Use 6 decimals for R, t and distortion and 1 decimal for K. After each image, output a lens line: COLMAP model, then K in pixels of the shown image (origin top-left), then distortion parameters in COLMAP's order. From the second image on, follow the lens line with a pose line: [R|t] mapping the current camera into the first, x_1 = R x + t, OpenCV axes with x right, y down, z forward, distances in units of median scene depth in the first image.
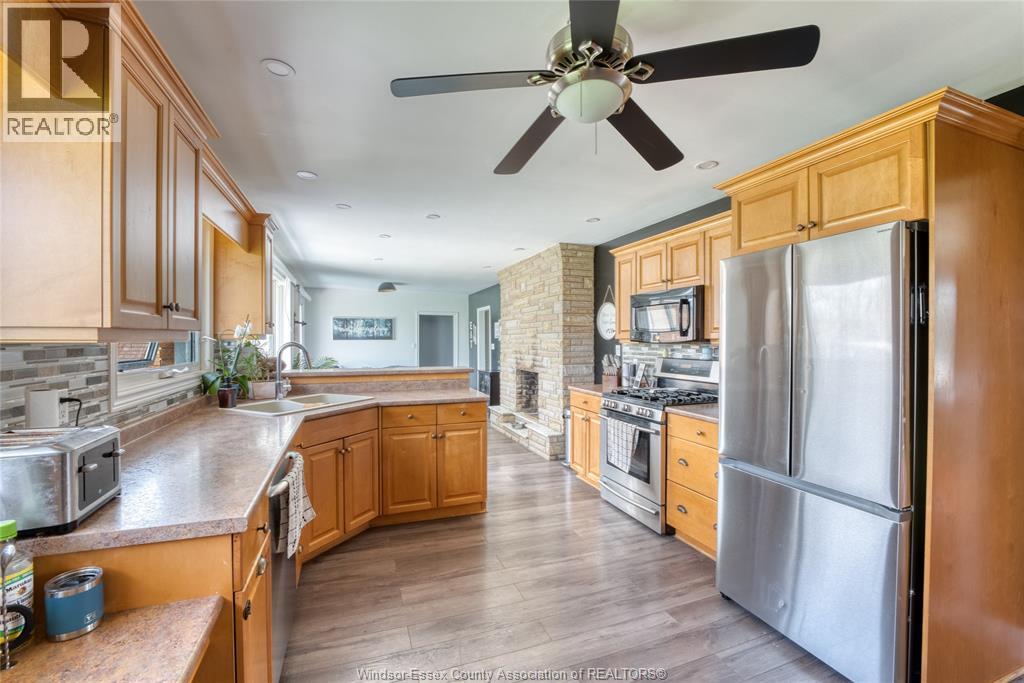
lens RADIAL K [[428.2, 0, 512.0], [0, 428.2, 341.5], [0, 0, 1]] dist [-0.029950, -0.000202]
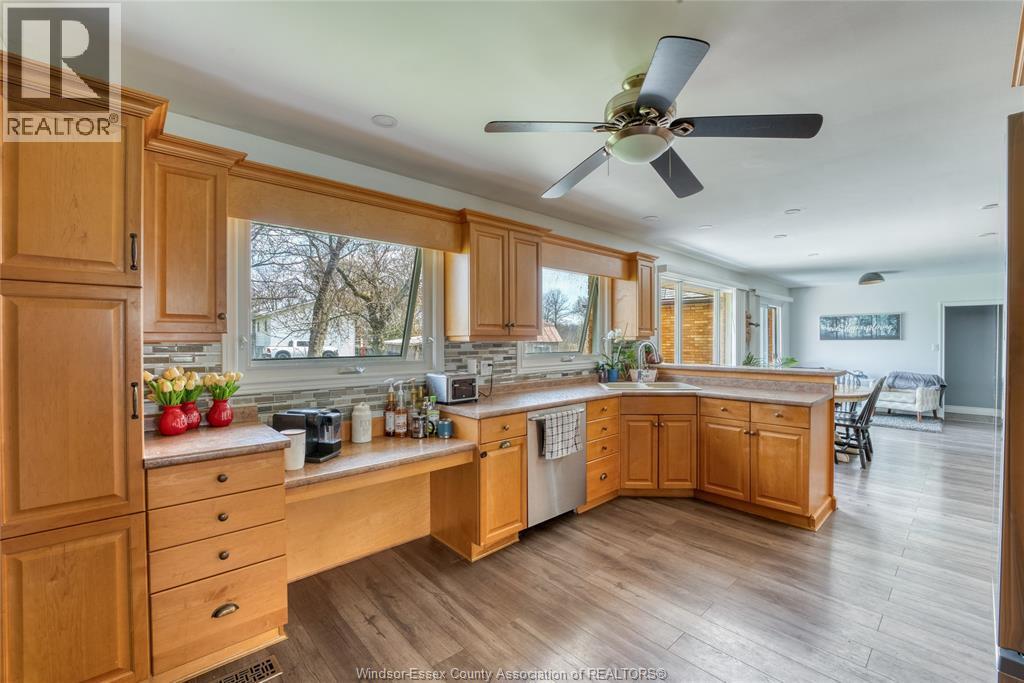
lens RADIAL K [[418.5, 0, 516.4], [0, 418.5, 339.3], [0, 0, 1]] dist [-0.031315, 0.000193]
pose [[0.372622, -0.004649, -0.927971, 0.571405], [-0.001684, 0.999982, -0.005686, 0.002239], [0.927981, 0.003681, 0.372608, 0.105306]]
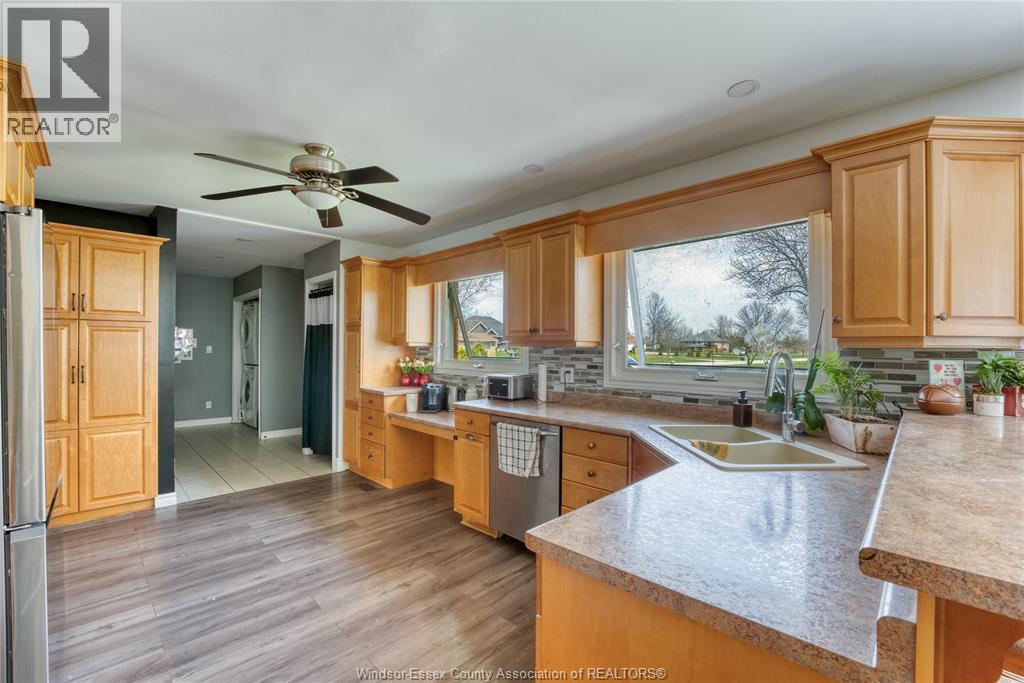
lens RADIAL K [[432.5, 0, 514.2], [0, 432.5, 343.0], [0, 0, 1]] dist [-0.019485, 0.000158]
pose [[-0.905947, -0.009818, -0.423277, 0.094277], [-0.008512, 0.999951, -0.004977, -0.002582], [0.423306, -0.000906, -0.905987, 1.391536]]
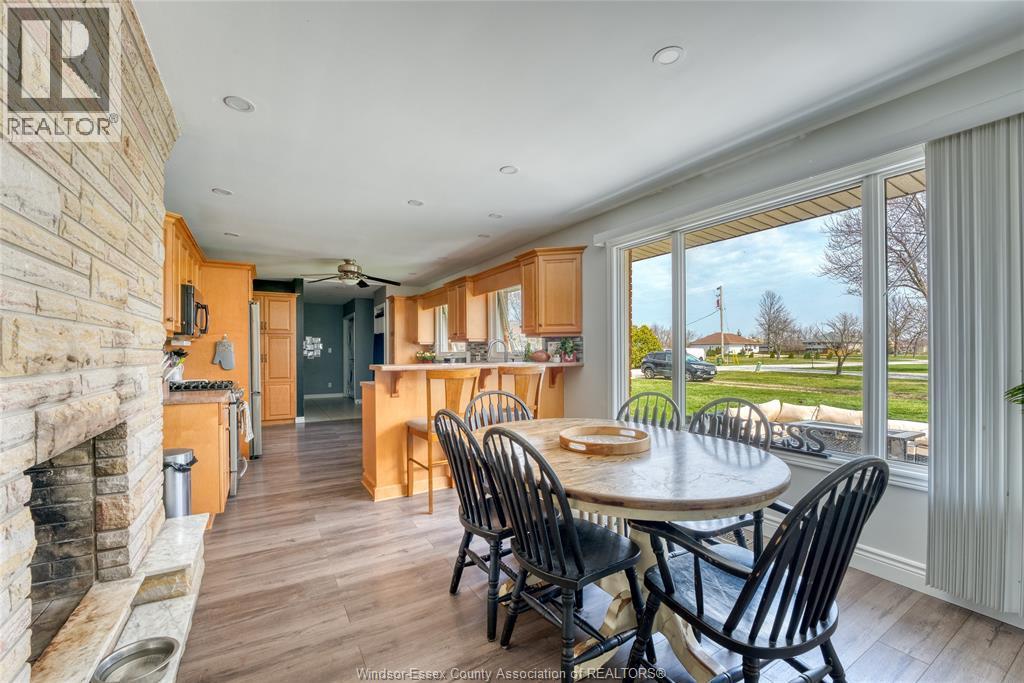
lens RADIAL K [[414.6, 0, 510.8], [0, 414.6, 344.4], [0, 0, 1]] dist [-0.015238, 0.000742]
pose [[-0.981756, 0.001829, -0.190135, -0.295689], [0.004423, 0.999903, -0.013216, 0.042413], [0.190092, -0.013816, -0.981669, 2.538641]]
